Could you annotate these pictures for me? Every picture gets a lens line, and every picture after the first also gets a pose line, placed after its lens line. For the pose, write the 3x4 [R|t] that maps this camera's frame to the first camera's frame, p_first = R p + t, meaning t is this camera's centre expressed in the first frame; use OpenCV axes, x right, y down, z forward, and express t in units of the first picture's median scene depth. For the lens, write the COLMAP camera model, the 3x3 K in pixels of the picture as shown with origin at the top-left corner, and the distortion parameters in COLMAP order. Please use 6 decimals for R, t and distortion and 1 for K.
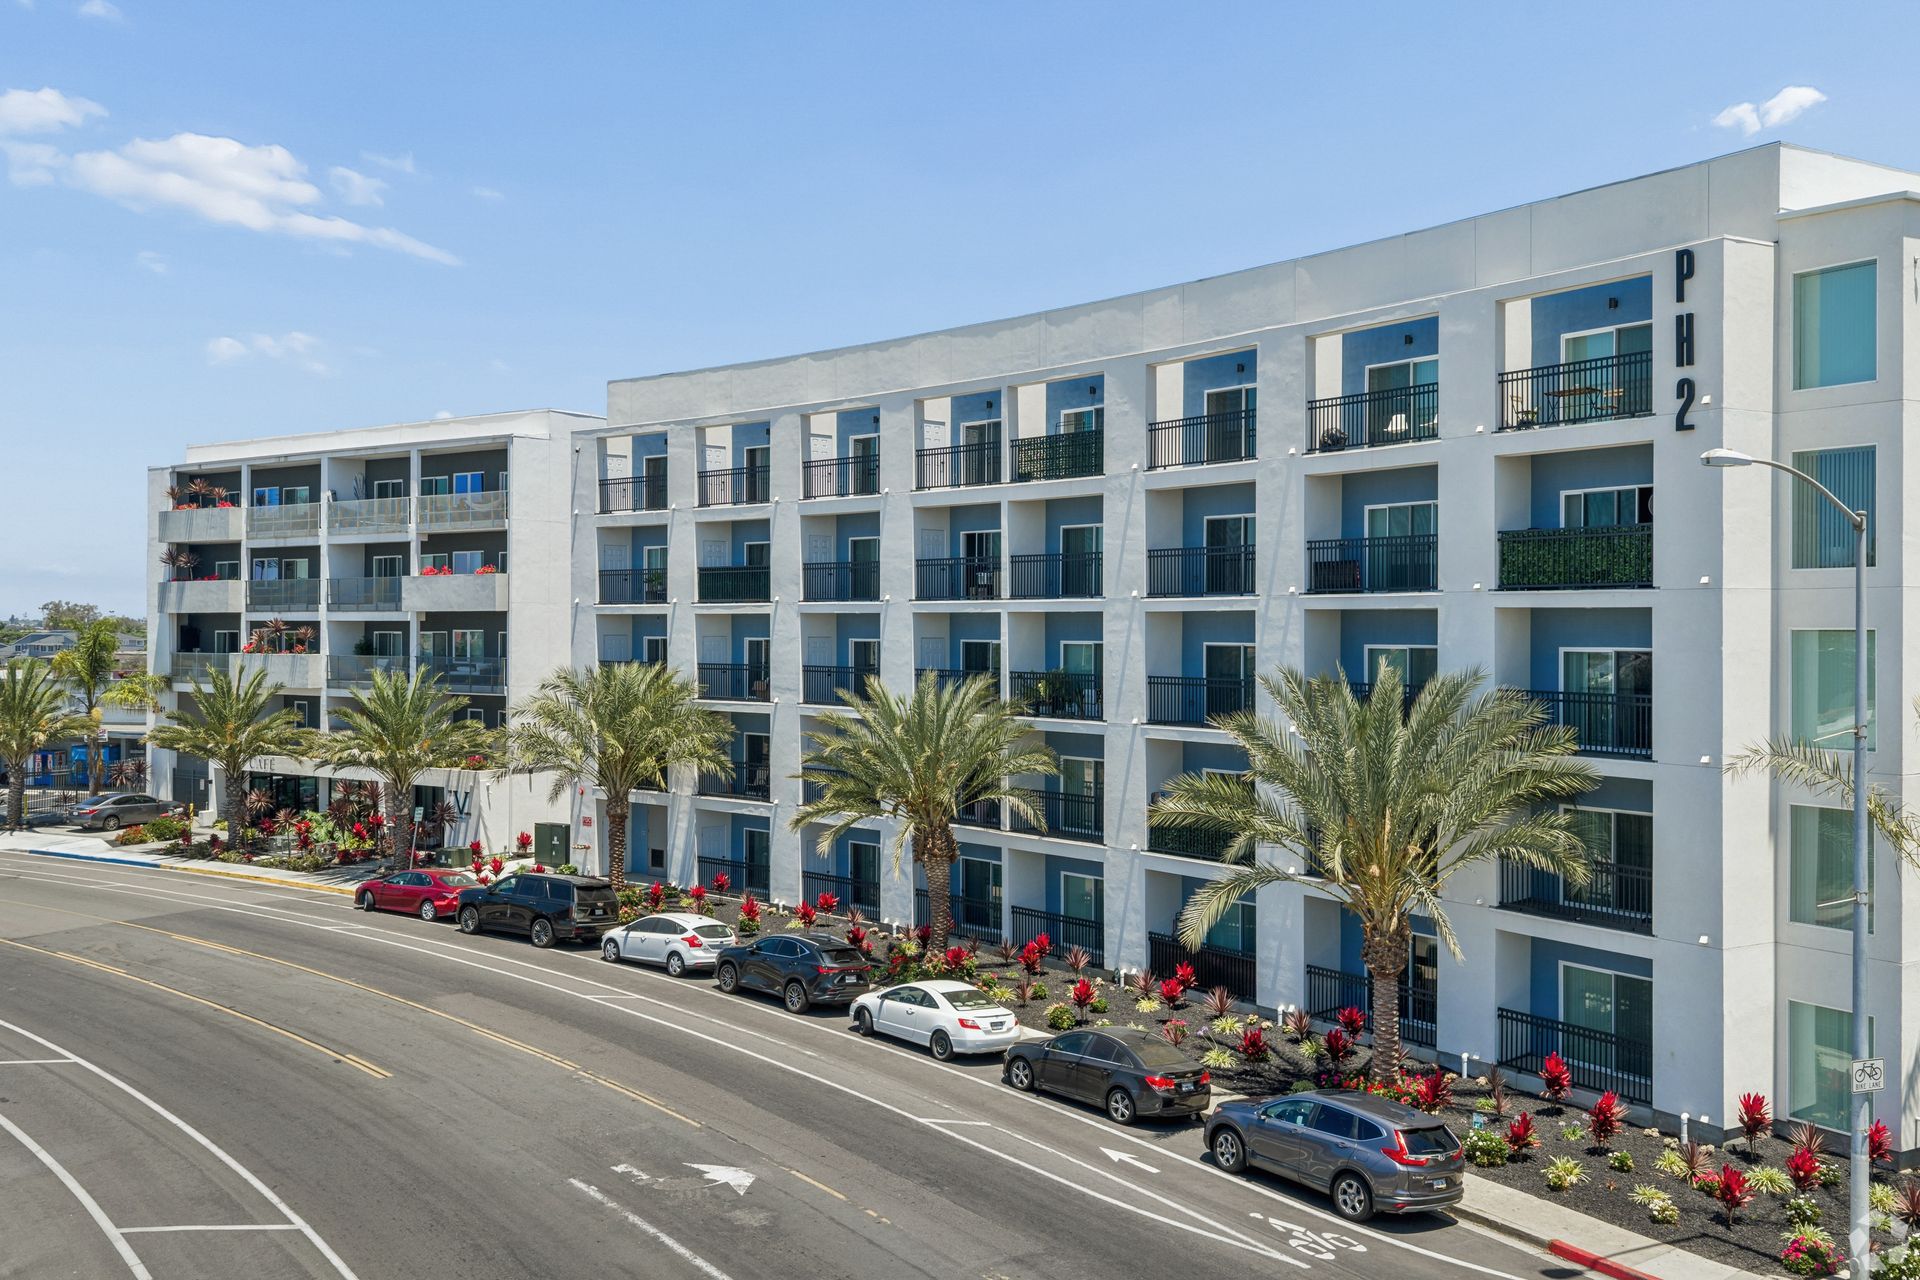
lens RADIAL K [[1505.4, 0, 961.6], [0, 1505.4, 635.5], [0, 0, 1]] dist [0.009456, 0.000580]
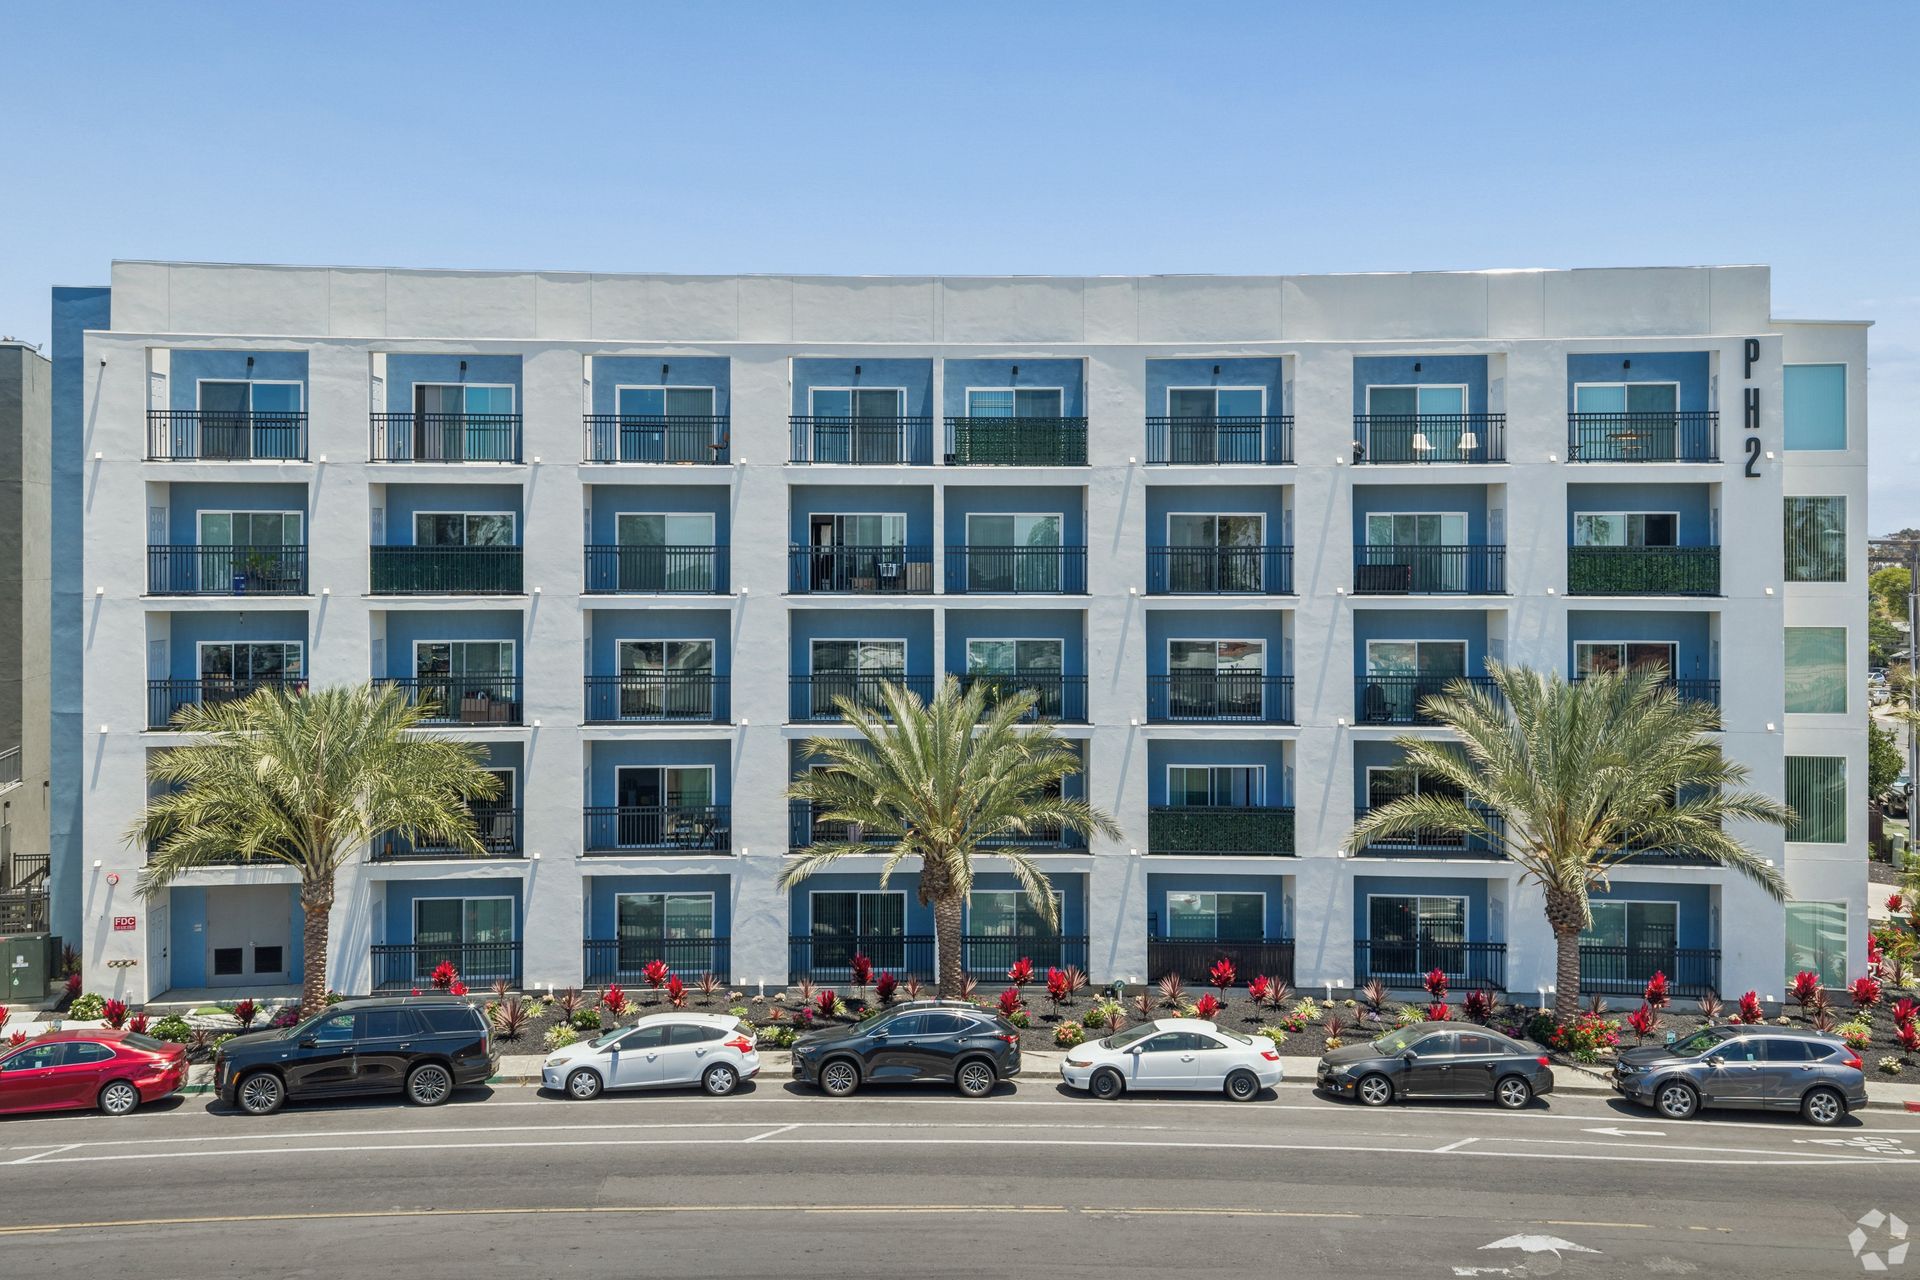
lens RADIAL K [[1640.7, 0, 971.8], [0, 1640.7, 576.2], [0, 0, 1]] dist [0.005108, -0.003113]
pose [[0.713351, -0.006300, 0.700779, -0.776065], [0.007546, 0.999971, 0.001308, -0.043730], [-0.700766, 0.004355, 0.713377, 0.353408]]
